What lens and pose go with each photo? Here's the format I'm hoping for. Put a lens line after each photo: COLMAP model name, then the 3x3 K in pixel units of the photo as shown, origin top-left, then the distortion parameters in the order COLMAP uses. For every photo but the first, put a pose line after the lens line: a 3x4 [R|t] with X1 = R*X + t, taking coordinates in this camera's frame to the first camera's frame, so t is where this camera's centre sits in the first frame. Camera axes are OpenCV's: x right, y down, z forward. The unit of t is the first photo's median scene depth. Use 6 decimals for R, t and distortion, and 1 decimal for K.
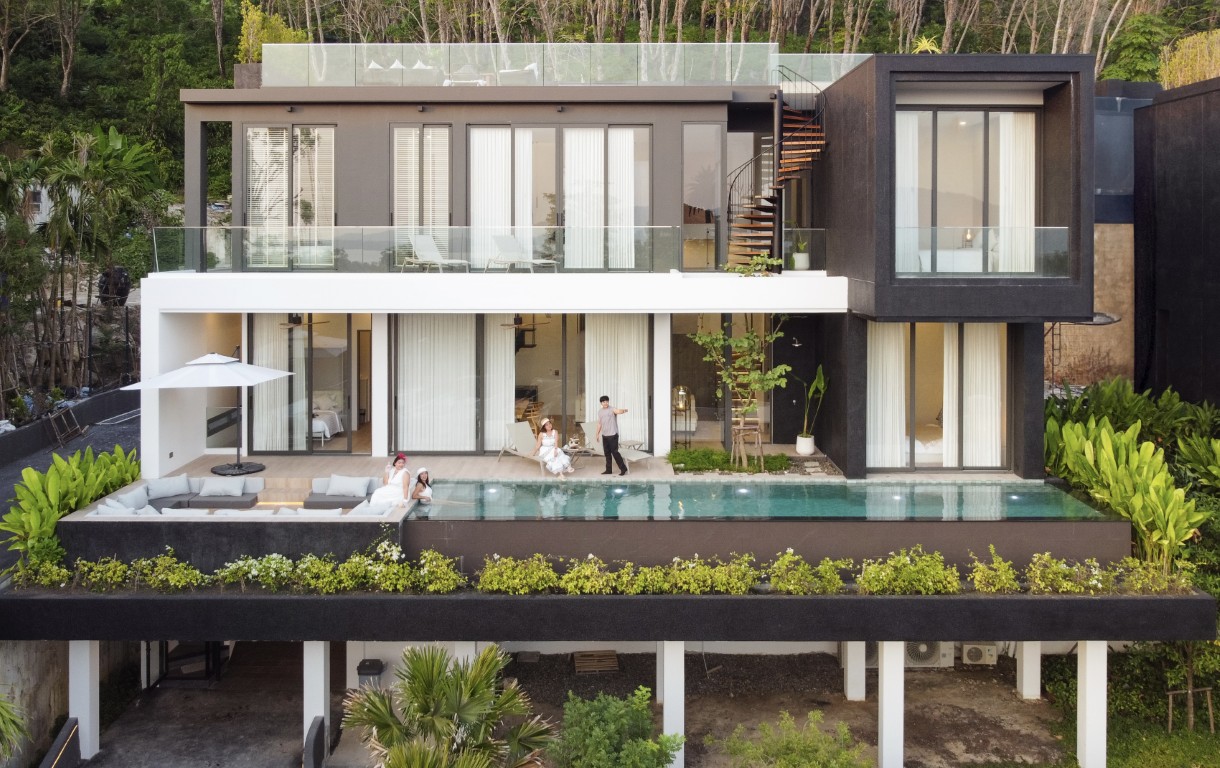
lens RADIAL K [[1035.1, 0, 617.6], [0, 1035.1, 244.1], [0, 0, 1]] dist [0.000121, -0.000335]
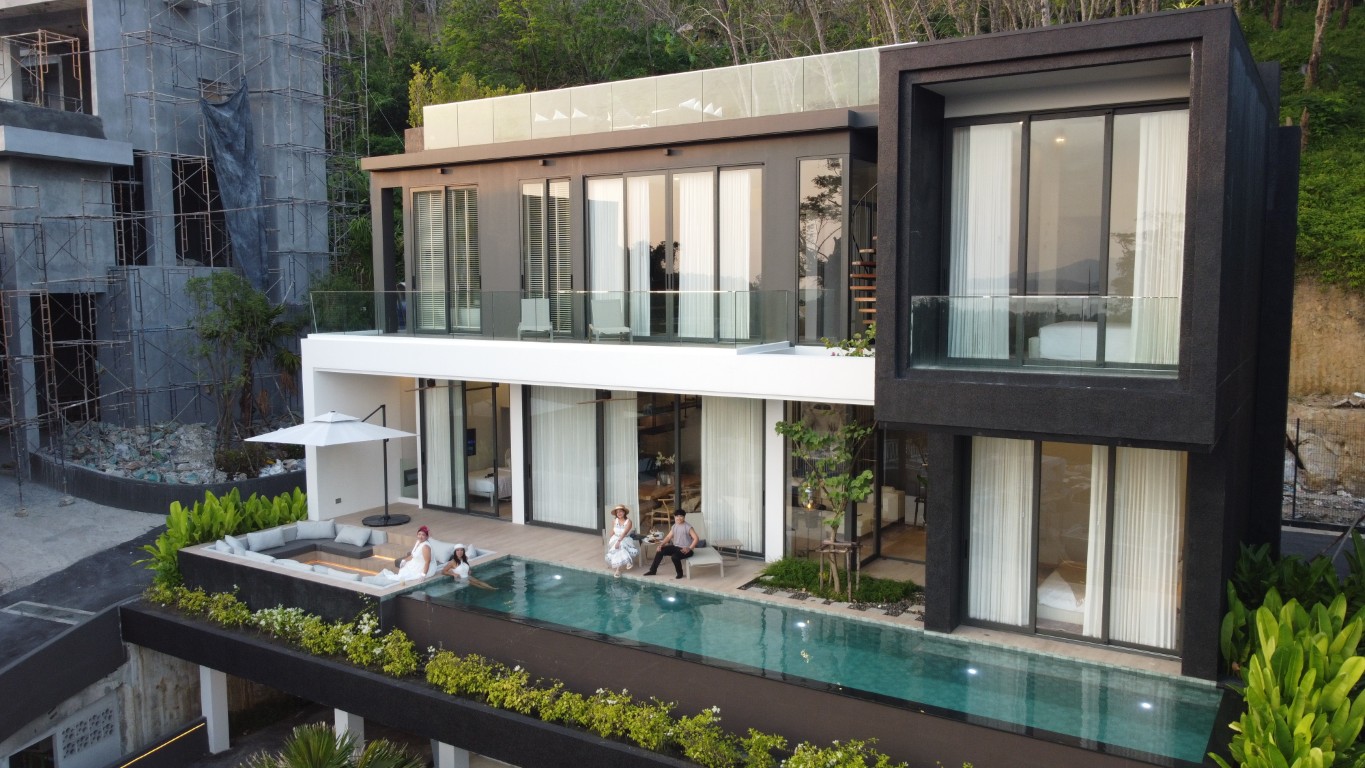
lens RADIAL K [[1049.1, 0, 681.5], [0, 1049.1, 380.1], [0, 0, 1]] dist [-0.009323, 0.004693]
pose [[0.847943, 0.047179, -0.527984, 0.451472], [0.000154, 0.996009, 0.089248, -0.020727], [0.530088, -0.075759, 0.844552, 0.269055]]
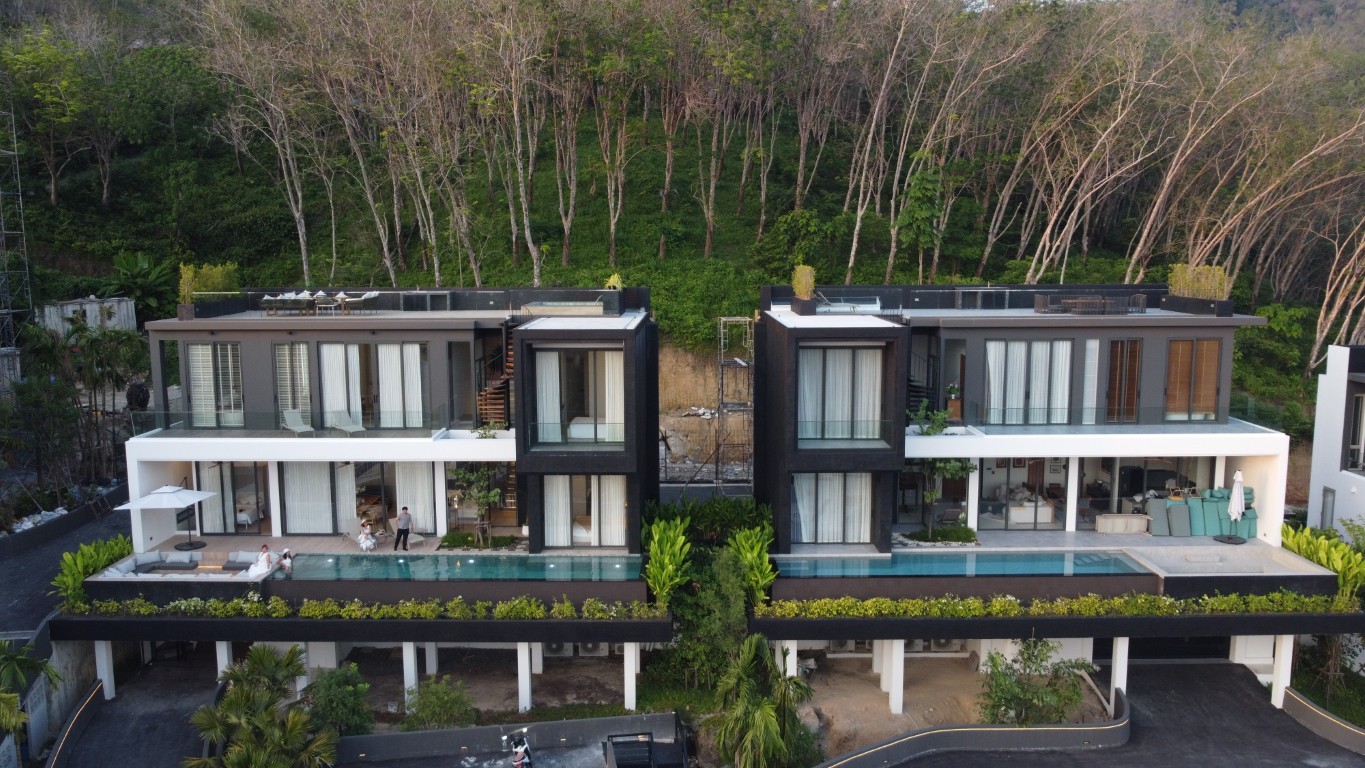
lens RADIAL K [[1049.1, 0, 684.8], [0, 1049.1, 380.8], [0, 0, 1]] dist [-0.009323, 0.004693]
pose [[0.999889, -0.001491, -0.014794, 0.499293], [0.003323, 0.992197, 0.124633, -0.279387], [0.014492, -0.124669, 0.992093, -0.712382]]
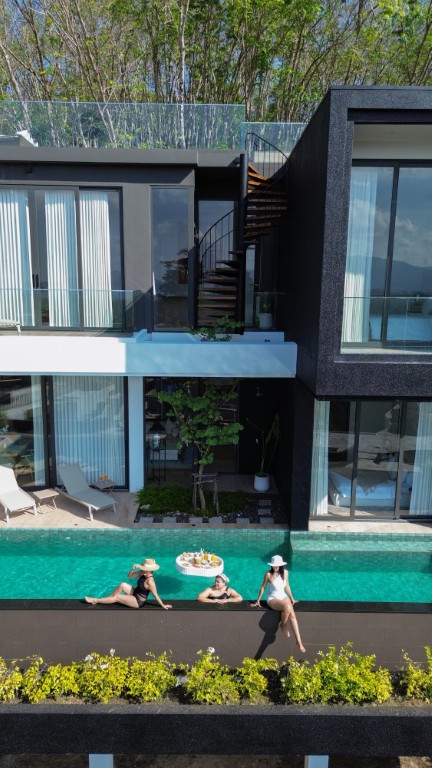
lens RADIAL K [[552.8, 0, 217.7], [0, 552.8, 377.8], [0, 0, 1]] dist [0.009607, -0.002773]
pose [[0.999827, 0.013460, 0.012837, 0.132448], [-0.015414, 0.985877, 0.166762, -0.024045], [-0.010411, -0.166931, 0.985914, 0.446798]]
